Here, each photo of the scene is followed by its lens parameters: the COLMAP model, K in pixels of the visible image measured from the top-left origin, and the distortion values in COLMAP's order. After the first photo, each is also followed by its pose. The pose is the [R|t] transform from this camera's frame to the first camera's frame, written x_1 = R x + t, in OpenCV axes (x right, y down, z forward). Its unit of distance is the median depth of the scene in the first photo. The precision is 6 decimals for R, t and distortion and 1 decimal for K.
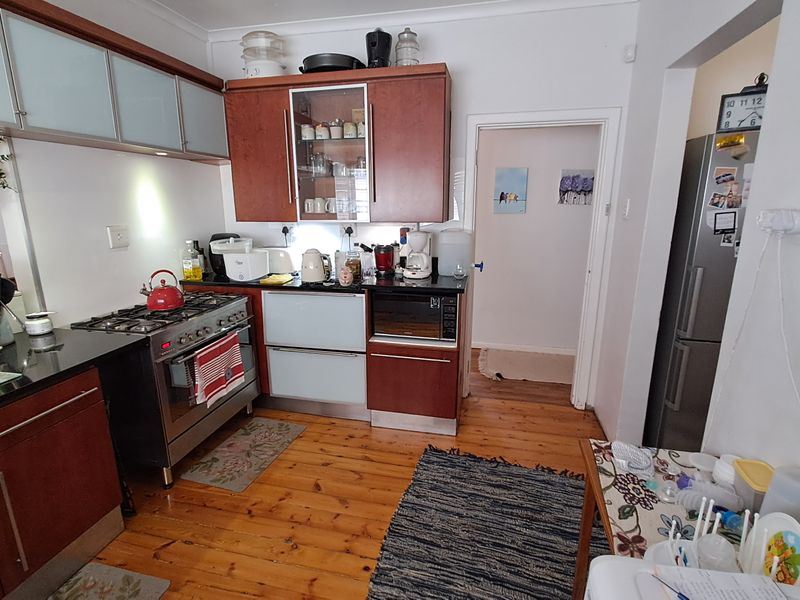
lens RADIAL K [[416.8, 0, 396.0], [0, 416.8, 301.4], [0, 0, 1]] dist [0.000667, 0.000236]
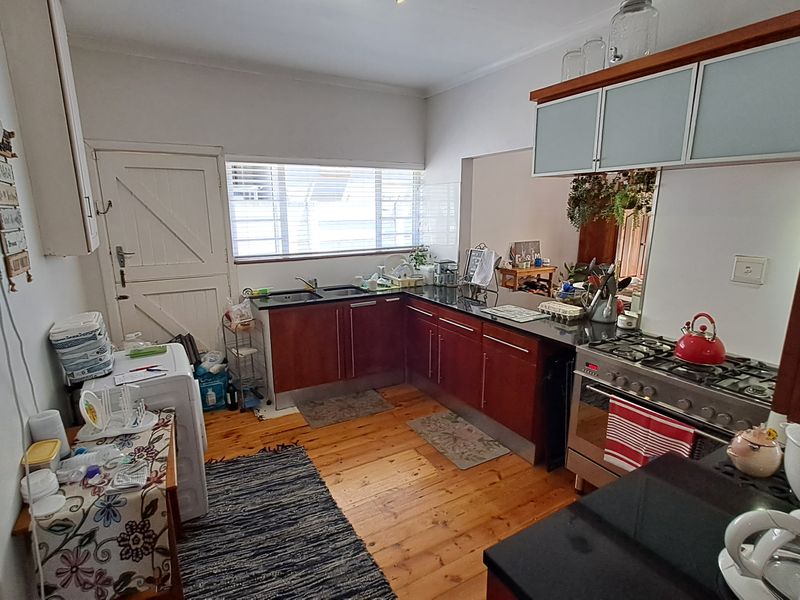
lens RADIAL K [[416.8, 0, 396.9], [0, 416.8, 300.6], [0, 0, 1]] dist [0.000667, 0.000236]
pose [[-0.731873, 0.157097, -0.663085, 0.518293], [-0.149395, 0.912401, 0.381058, -0.414435], [0.664863, 0.377948, -0.644292, 1.464366]]
